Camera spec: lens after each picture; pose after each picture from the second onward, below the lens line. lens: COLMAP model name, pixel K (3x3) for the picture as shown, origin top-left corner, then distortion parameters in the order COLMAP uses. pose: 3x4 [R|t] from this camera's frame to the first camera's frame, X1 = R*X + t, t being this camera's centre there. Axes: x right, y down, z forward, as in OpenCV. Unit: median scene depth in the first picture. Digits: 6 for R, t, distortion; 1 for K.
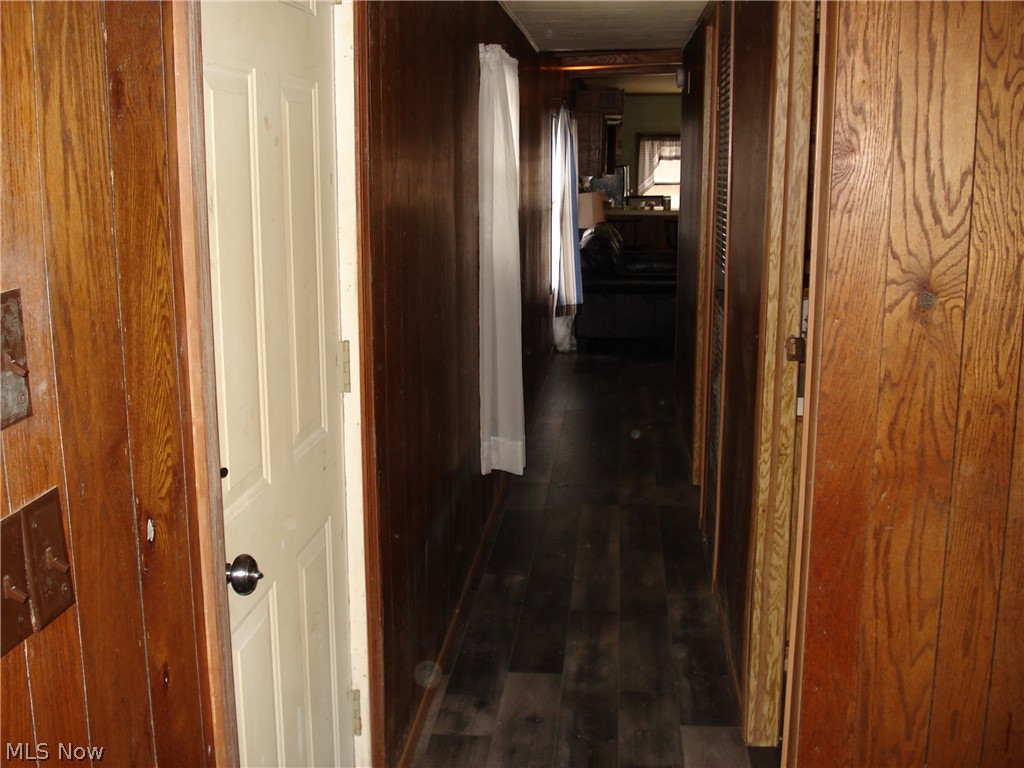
lens RADIAL K [[1152.7, 0, 512.0], [0, 1152.7, 384.0], [0, 0, 1]] dist [-0.019645, -0.199654]
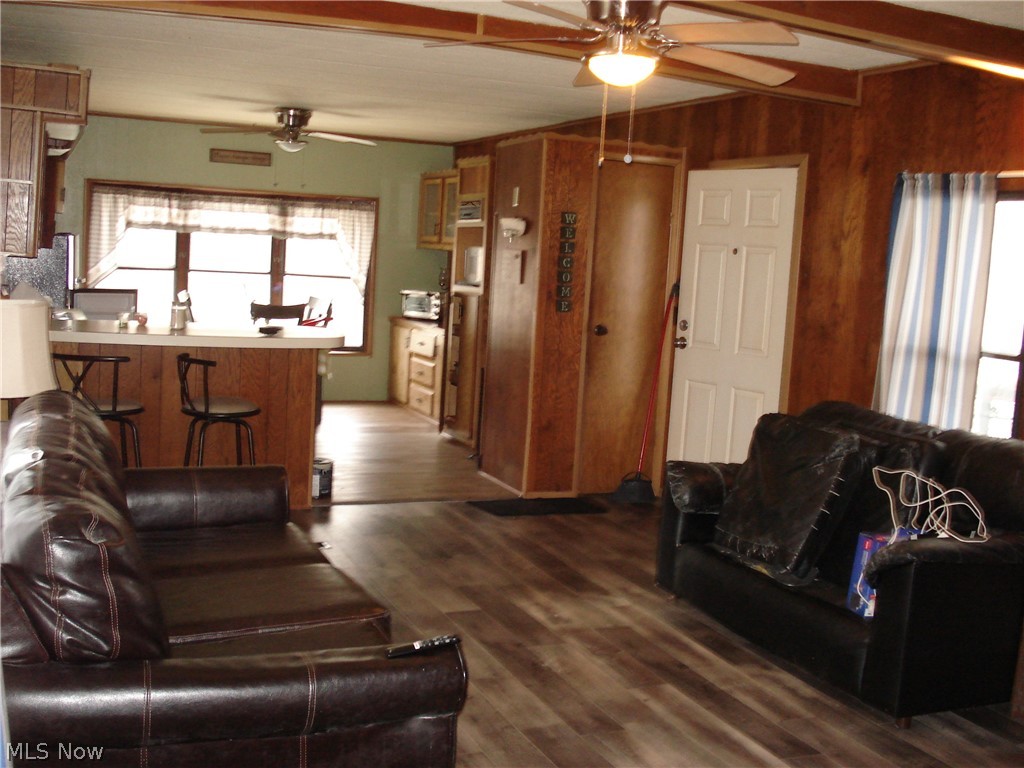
lens RADIAL K [[1152.7, 0, 512.0], [0, 1152.7, 384.0], [0, 0, 1]] dist [-0.019645, -0.199654]
pose [[0.879172, 0.002217, 0.476499, 0.023263], [0.029721, 0.997787, -0.059478, -0.075584], [-0.475576, 0.066454, 0.877161, 0.404945]]
